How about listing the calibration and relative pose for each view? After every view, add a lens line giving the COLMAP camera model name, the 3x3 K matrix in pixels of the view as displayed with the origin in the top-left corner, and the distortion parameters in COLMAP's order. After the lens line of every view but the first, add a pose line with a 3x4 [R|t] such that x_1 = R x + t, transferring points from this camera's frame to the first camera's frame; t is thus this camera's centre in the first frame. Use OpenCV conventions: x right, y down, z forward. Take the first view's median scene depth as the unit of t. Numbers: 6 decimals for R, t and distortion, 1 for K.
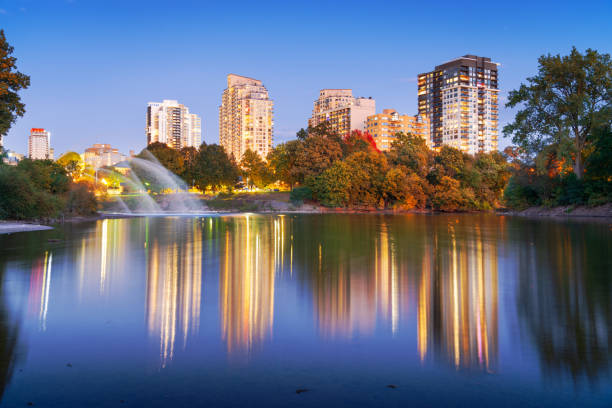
lens RADIAL K [[645.1, 0, 309.0], [0, 645.1, 193.2], [0, 0, 1]] dist [0.009286, -0.000453]
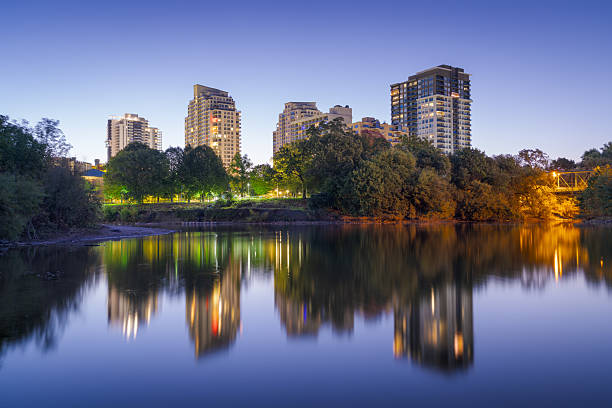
lens RADIAL K [[567.3, 0, 306.0], [0, 567.3, 204.0], [0, 0, 1]] dist [0.000317, 0.007885]
pose [[0.994538, -0.006016, 0.104203, -0.099266], [0.006640, 0.999962, -0.005644, 0.008875], [-0.104165, 0.006306, 0.994540, 0.253597]]
